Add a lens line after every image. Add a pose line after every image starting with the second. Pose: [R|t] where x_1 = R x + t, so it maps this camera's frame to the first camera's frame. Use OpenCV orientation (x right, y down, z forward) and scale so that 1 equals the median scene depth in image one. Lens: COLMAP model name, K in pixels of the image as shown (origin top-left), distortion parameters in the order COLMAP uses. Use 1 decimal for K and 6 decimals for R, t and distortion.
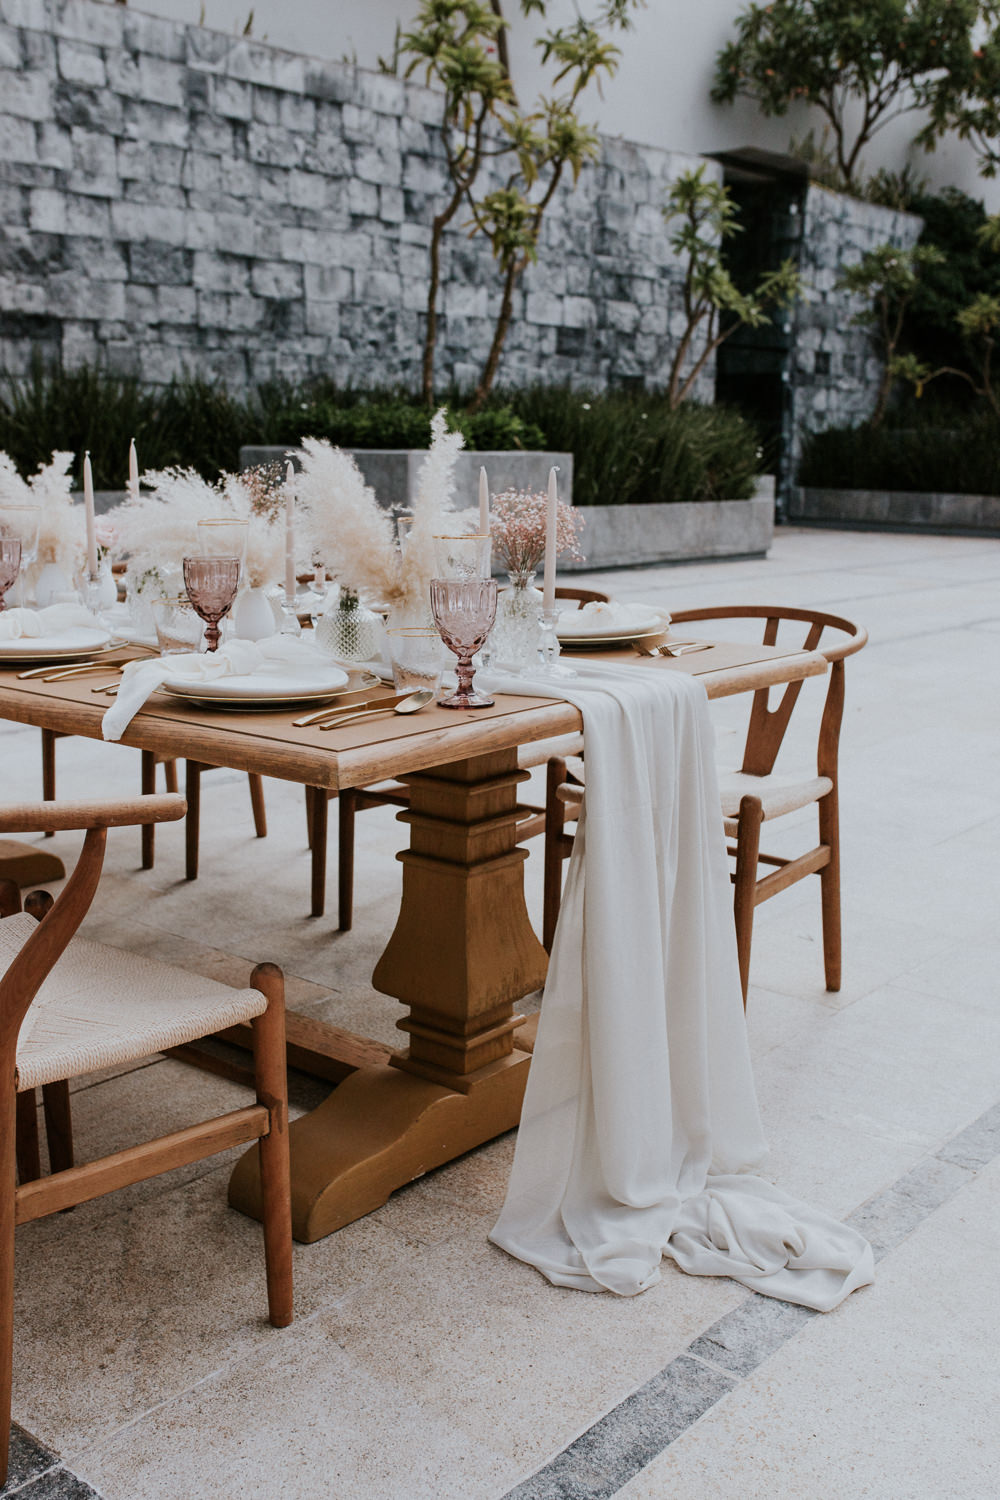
lens RADIAL K [[1497.5, 0, 498.2], [0, 1497.5, 770.4], [0, 0, 1]] dist [0.012995, -0.013675]
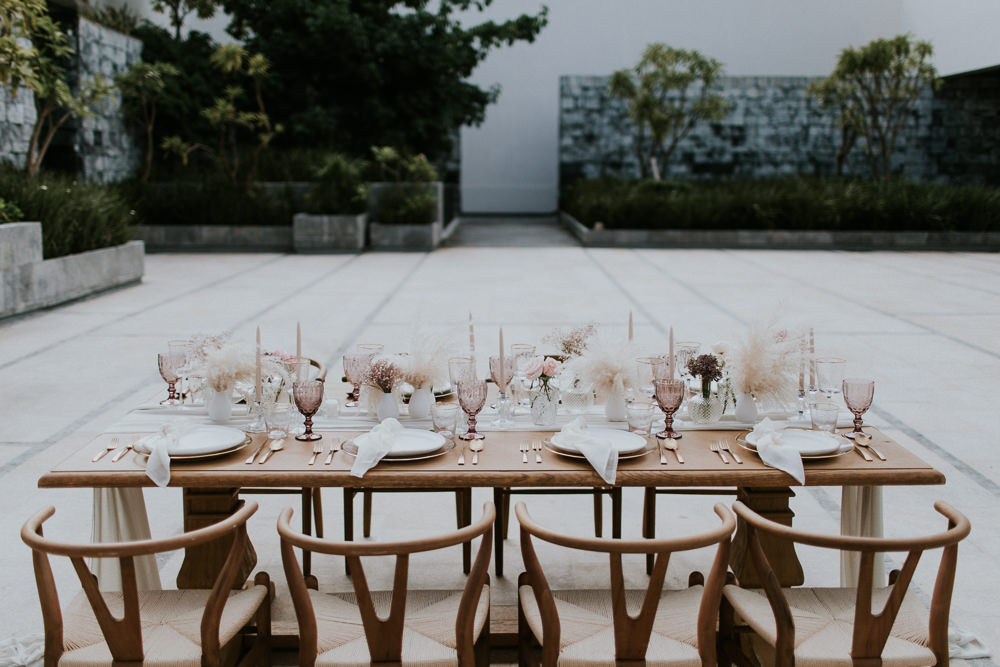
lens RADIAL K [[1041.1, 0, 500.0], [0, 1041.1, 333.5], [0, 0, 1]] dist [-0.006824, -0.002388]
pose [[0.763761, -0.114866, 0.635197, -0.146455], [0.150685, 0.988579, -0.002413, -0.028182], [-0.627665, 0.097558, 0.772347, 0.012154]]
